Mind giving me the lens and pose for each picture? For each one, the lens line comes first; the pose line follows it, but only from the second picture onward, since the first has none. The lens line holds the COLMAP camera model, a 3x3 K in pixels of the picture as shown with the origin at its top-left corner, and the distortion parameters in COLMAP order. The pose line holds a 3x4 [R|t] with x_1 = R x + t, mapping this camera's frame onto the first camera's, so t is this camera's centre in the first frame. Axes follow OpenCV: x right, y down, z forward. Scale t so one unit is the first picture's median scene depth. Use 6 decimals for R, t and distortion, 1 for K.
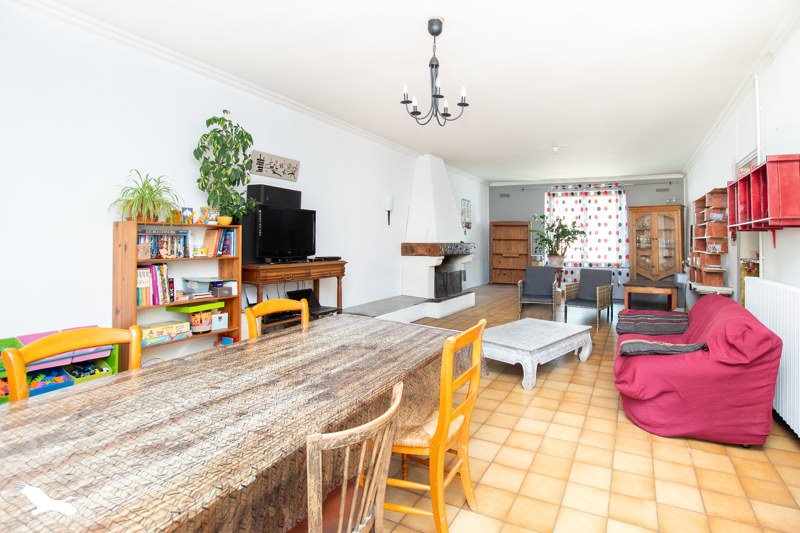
lens RADIAL K [[379.6, 0, 399.9], [0, 379.6, 240.0], [0, 0, 1]] dist [-0.001645, -0.000188]
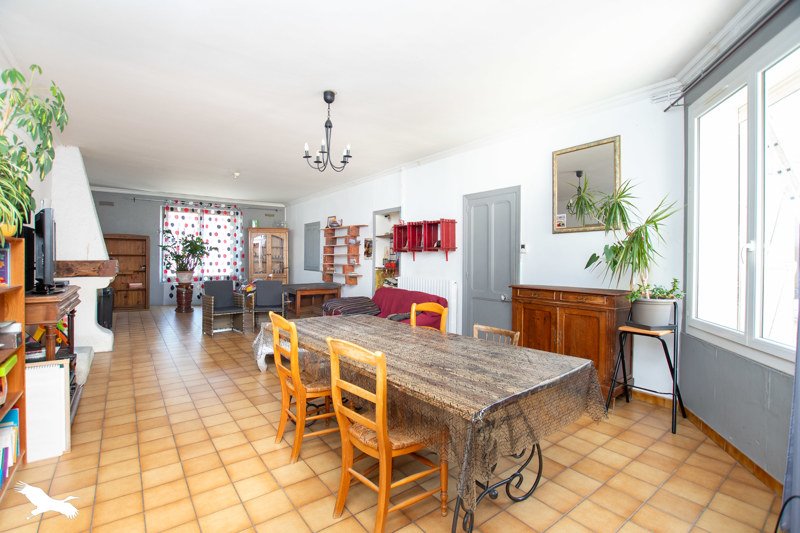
lens RADIAL K [[366.5, 0, 400.0], [0, 366.5, 266.5], [0, 0, 1]] dist [-0.001168, -0.000117]
pose [[0.499061, -0.027446, 0.866132, -0.131784], [-0.000733, 0.999485, 0.032094, -0.002016], [-0.866567, -0.016652, 0.498783, 0.020830]]
